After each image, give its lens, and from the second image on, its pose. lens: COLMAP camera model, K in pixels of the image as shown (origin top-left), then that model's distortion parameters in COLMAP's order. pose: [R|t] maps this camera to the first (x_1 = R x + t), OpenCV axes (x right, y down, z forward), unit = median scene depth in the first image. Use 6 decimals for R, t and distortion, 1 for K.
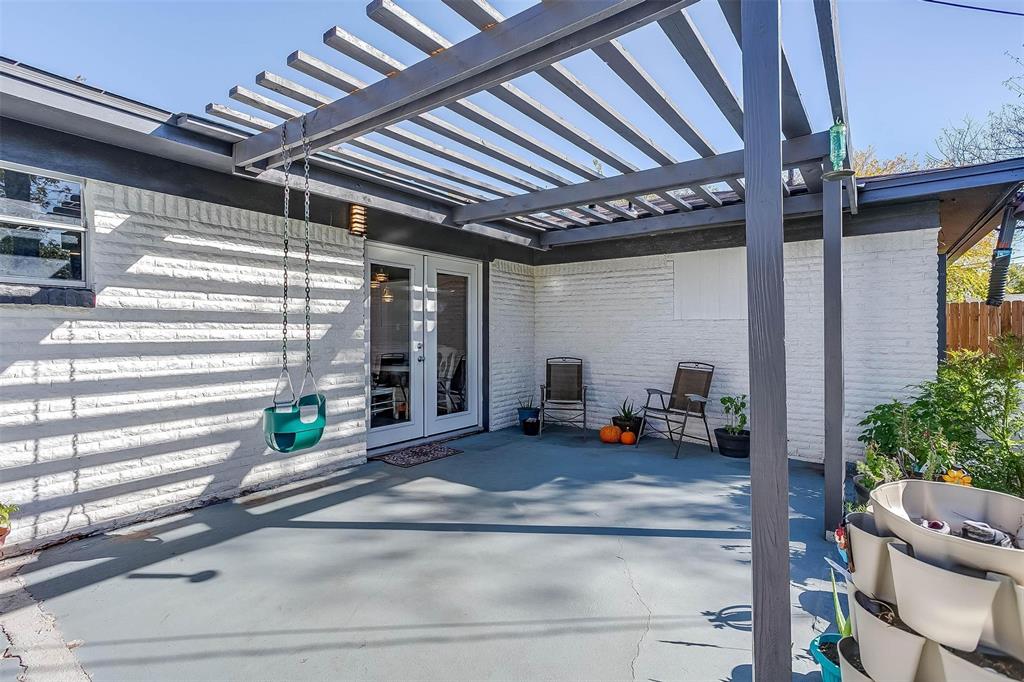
lens RADIAL K [[496.9, 0, 506.5], [0, 496.9, 335.9], [0, 0, 1]] dist [-0.036255, 0.032536]
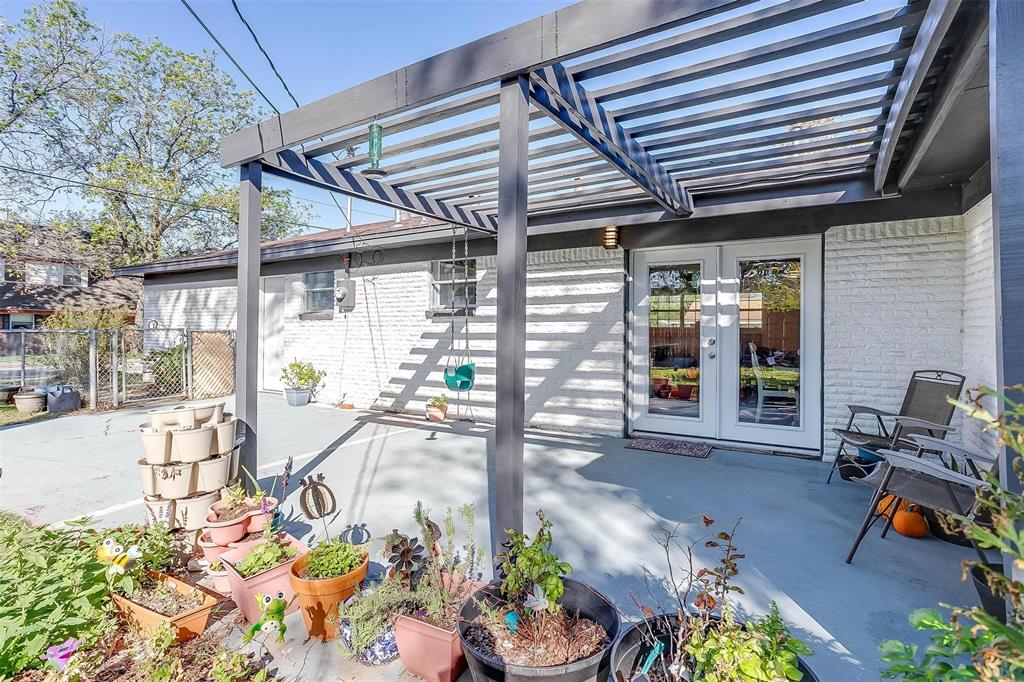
lens RADIAL K [[504.7, 0, 506.1], [0, 504.7, 328.6], [0, 0, 1]] dist [-0.047484, 0.037110]
pose [[0.081904, -0.005654, -0.996624, 0.945957], [-0.010685, 0.999921, -0.006551, 0.006396], [0.996583, 0.011186, 0.081837, 0.659018]]
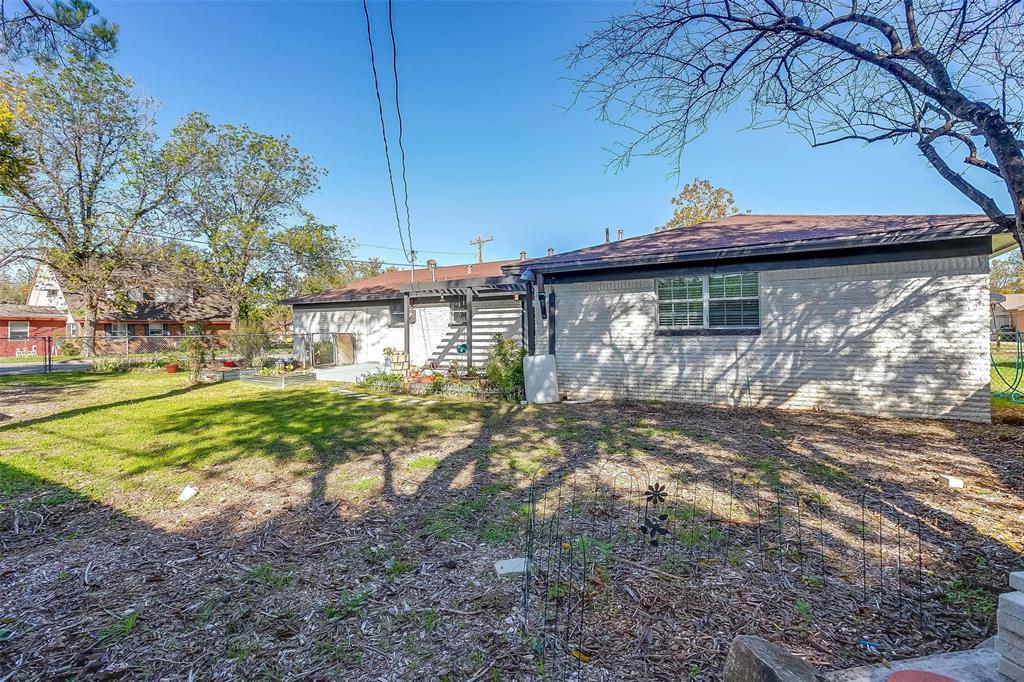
lens RADIAL K [[504.7, 0, 506.1], [0, 504.7, 328.6], [0, 0, 1]] dist [-0.047484, 0.037110]
pose [[0.077736, -0.000159, -0.996974, 3.204976], [0.004678, 0.999989, 0.000205, -0.018113], [0.996963, -0.004680, 0.077736, 0.677918]]
